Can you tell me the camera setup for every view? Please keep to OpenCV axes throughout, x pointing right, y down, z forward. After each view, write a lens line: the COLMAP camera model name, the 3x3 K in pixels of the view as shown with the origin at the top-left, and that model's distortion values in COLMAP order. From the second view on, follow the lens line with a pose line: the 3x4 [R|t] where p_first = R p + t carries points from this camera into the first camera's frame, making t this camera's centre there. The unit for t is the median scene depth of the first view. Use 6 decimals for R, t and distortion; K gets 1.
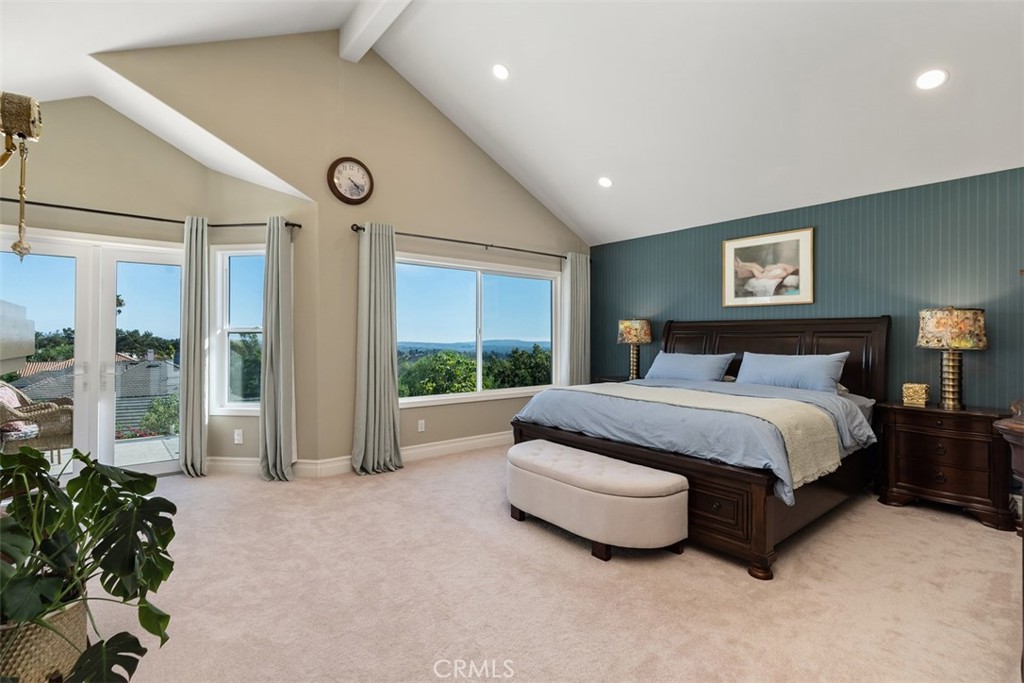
lens RADIAL K [[482.9, 0, 512.0], [0, 482.9, 341.5], [0, 0, 1]] dist [-0.001928, -0.000360]
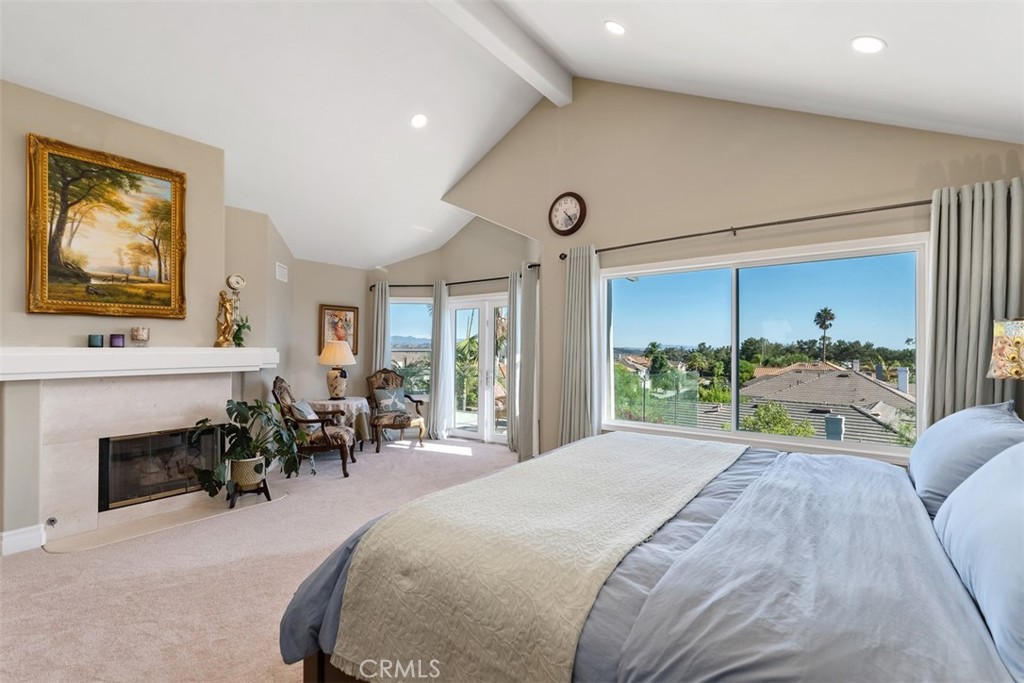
lens RADIAL K [[457.8, 0, 512.0], [0, 457.8, 341.5], [0, 0, 1]] dist [0.002398, 0.000218]
pose [[0.233880, -0.012623, -0.972183, 0.645855], [-0.008436, 0.999852, -0.015012, -0.028225], [0.972229, 0.011712, 0.233739, 0.647313]]
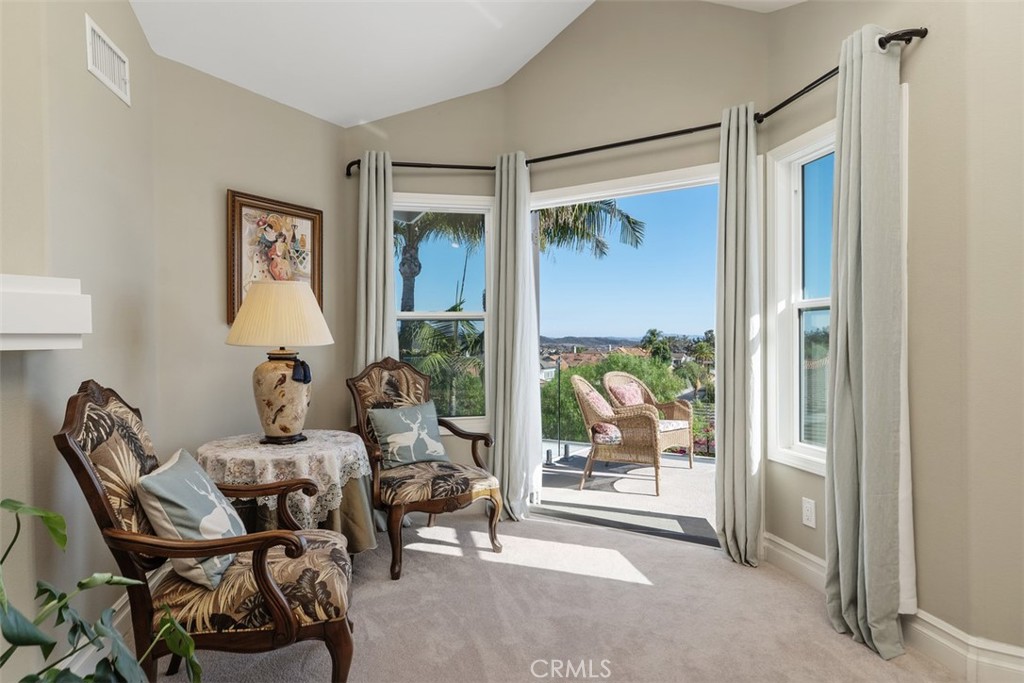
lens RADIAL K [[576.0, 0, 508.5], [0, 576.0, 348.1], [0, 0, 1]] dist [0.003345, 0.000856]
pose [[0.304007, 0.015349, -0.952546, -0.082978], [-0.002458, 0.999880, 0.015327, 0.013763], [0.952667, -0.002318, 0.304008, 0.513998]]
